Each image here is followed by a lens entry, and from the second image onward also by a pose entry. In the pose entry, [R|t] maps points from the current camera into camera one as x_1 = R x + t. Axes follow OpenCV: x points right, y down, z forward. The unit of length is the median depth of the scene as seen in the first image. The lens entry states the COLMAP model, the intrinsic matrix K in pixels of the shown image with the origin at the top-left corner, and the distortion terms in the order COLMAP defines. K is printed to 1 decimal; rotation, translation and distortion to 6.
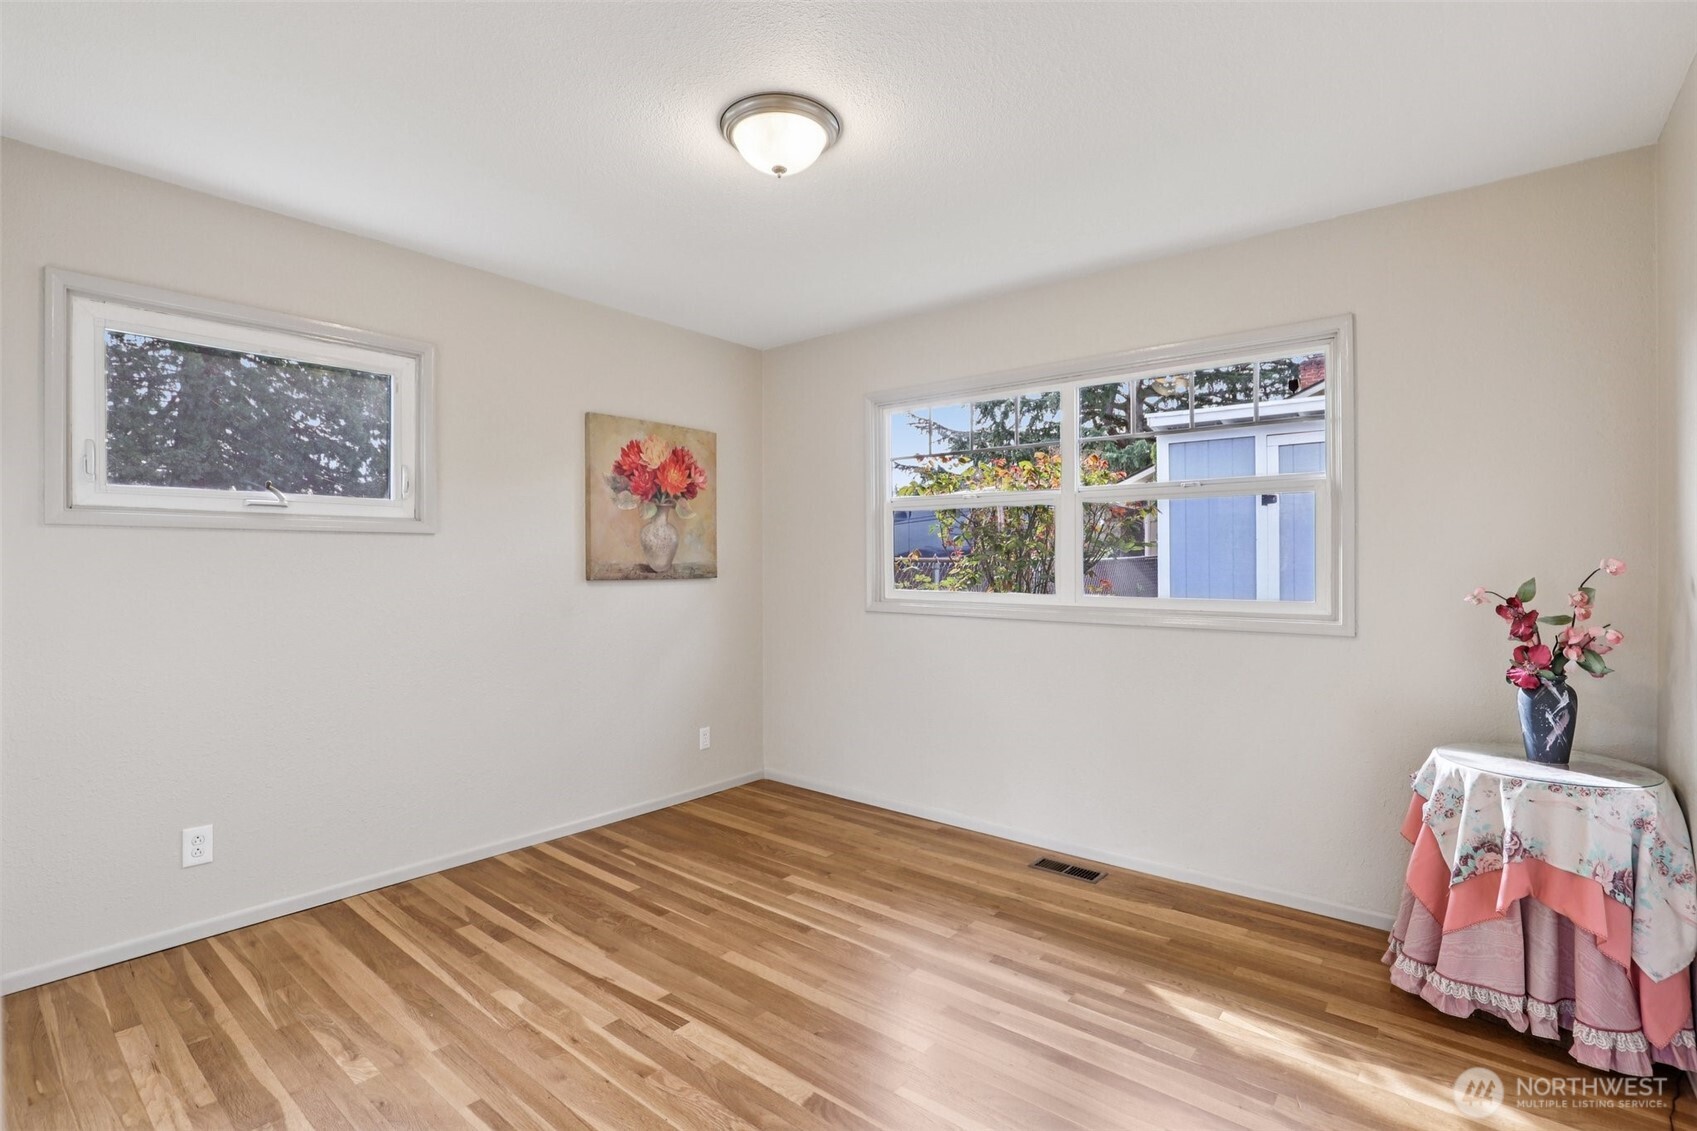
lens RADIAL K [[806.5, 0, 843.0], [0, 806.5, 563.3], [0, 0, 1]] dist [-0.013804, 0.000995]
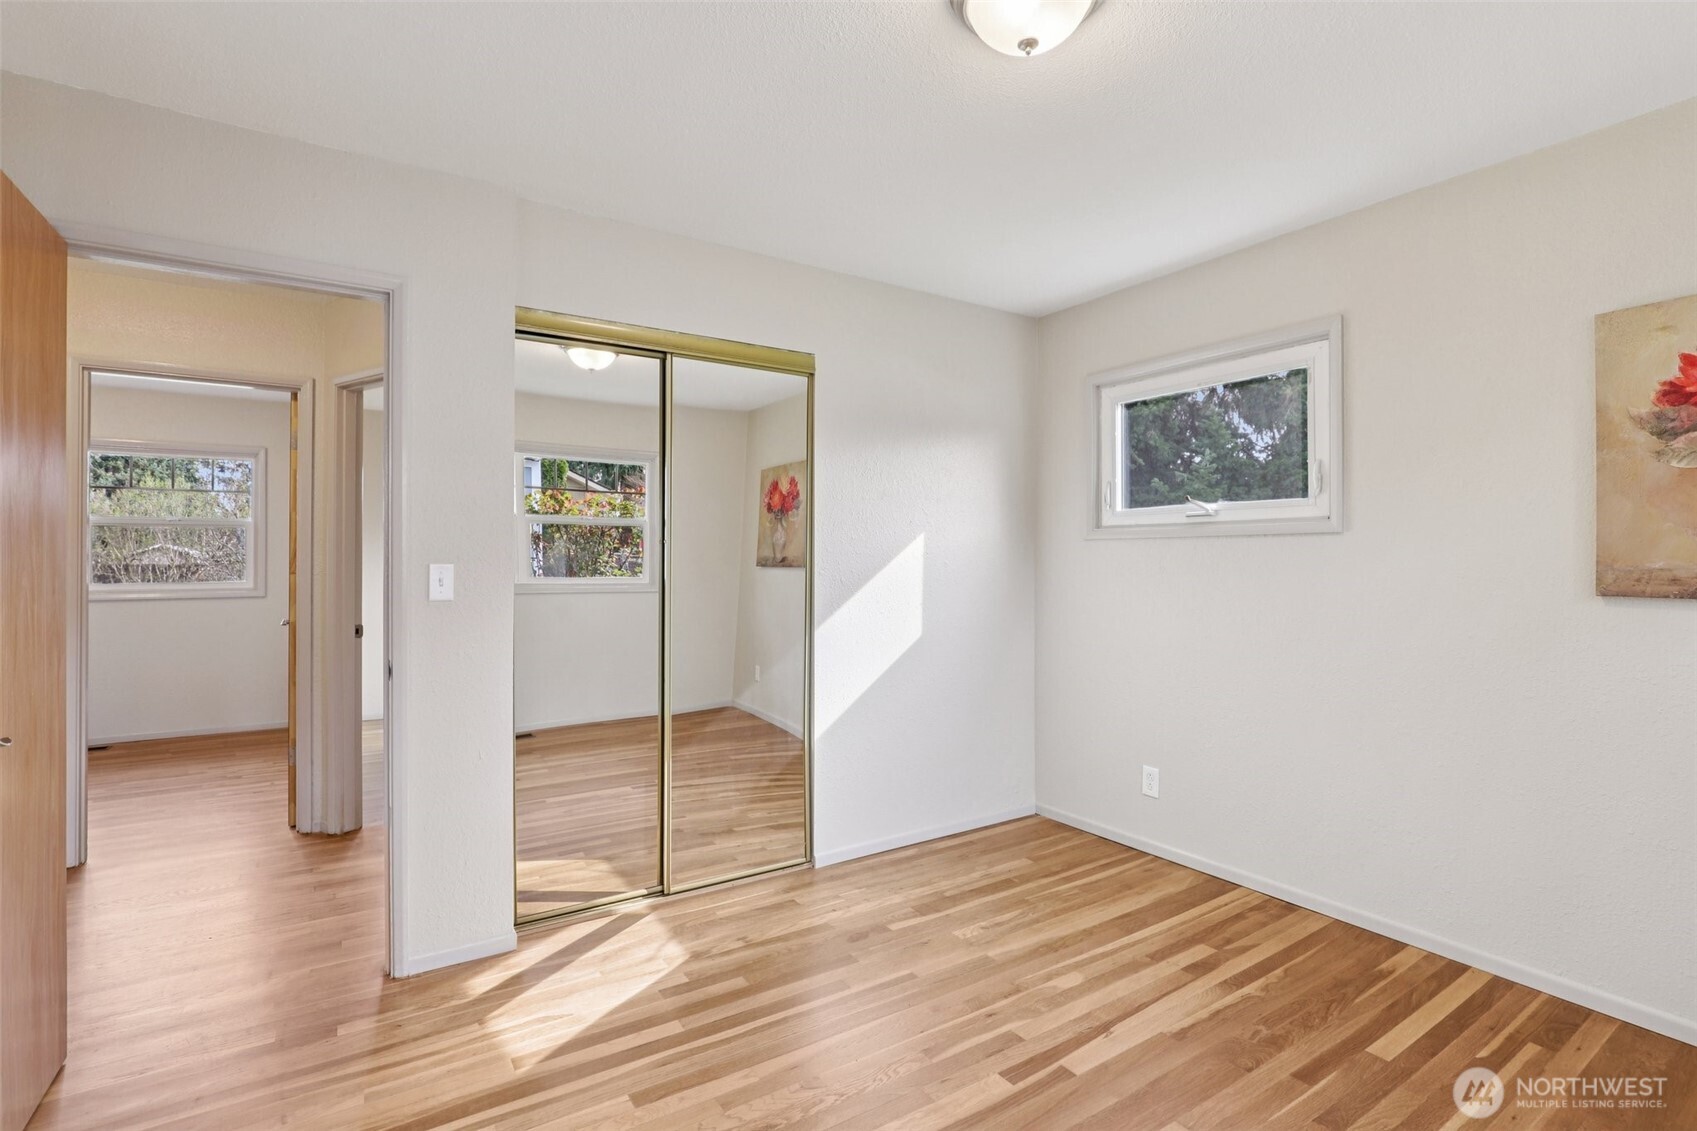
lens RADIAL K [[806.5, 0, 843.0], [0, 806.5, 563.3], [0, 0, 1]] dist [-0.013804, 0.000995]
pose [[-0.295025, 0.000155, -0.955490, 0.588822], [-0.004384, 0.999989, 0.001515, -0.001556], [0.955480, 0.004636, -0.295021, 0.900793]]
